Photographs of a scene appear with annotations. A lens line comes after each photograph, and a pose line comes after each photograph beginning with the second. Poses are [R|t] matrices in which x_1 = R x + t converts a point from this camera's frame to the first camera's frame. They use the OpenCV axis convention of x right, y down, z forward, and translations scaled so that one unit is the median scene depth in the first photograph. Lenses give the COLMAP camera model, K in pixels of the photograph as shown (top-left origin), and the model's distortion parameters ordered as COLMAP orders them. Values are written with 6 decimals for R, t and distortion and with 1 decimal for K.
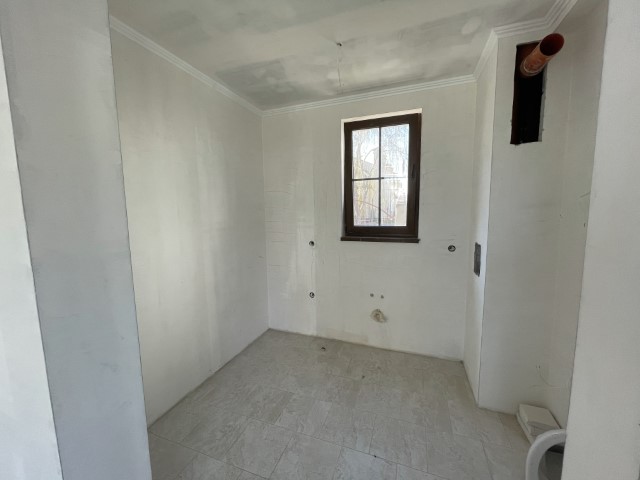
lens RADIAL K [[258.6, 0, 318.7], [0, 258.6, 238.4], [0, 0, 1]] dist [-0.001195, -0.000964]
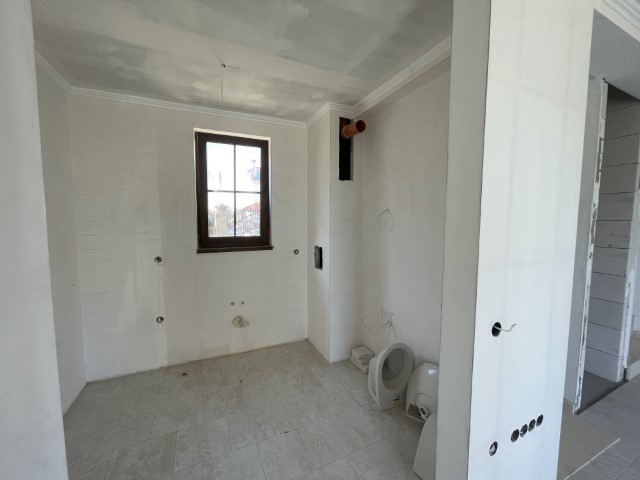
lens RADIAL K [[258.6, 0, 319.8], [0, 258.6, 238.2], [0, 0, 1]] dist [-0.001195, -0.000964]
pose [[0.710271, -0.038326, 0.702884, -0.289447], [0.066441, 0.997709, -0.012738, -0.004521], [-0.700786, 0.055748, 0.711190, 0.008117]]
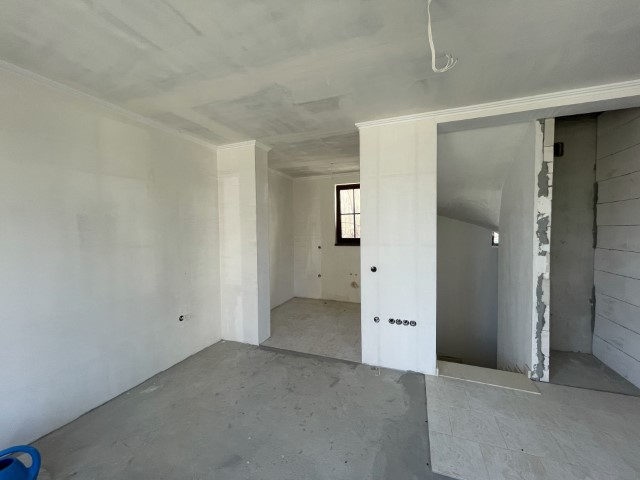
lens RADIAL K [[258.6, 0, 317.7], [0, 258.6, 237.0], [0, 0, 1]] dist [-0.001195, -0.000964]
pose [[0.999791, 0.005785, -0.019604, -0.003174], [-0.007397, 0.996506, -0.083191, 0.117404], [0.019054, 0.083319, 0.996341, -1.011679]]
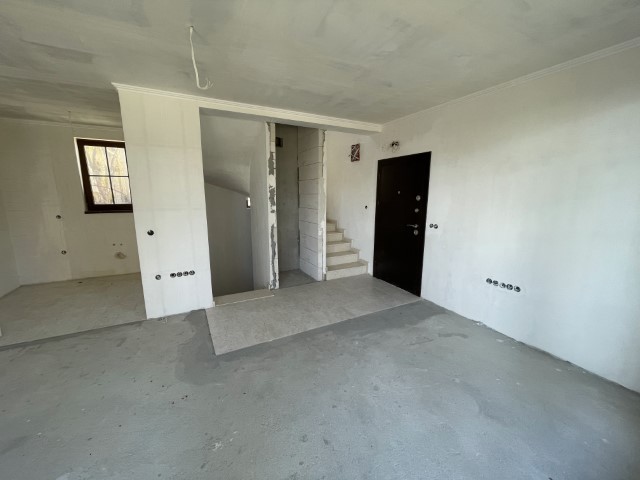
lens RADIAL K [[258.6, 0, 320.6], [0, 258.6, 238.3], [0, 0, 1]] dist [-0.001195, -0.000964]
pose [[0.670393, -0.110934, 0.733667, -0.138611], [0.069242, 0.993799, 0.086997, 0.137603], [-0.738768, -0.007522, 0.673917, -1.283009]]
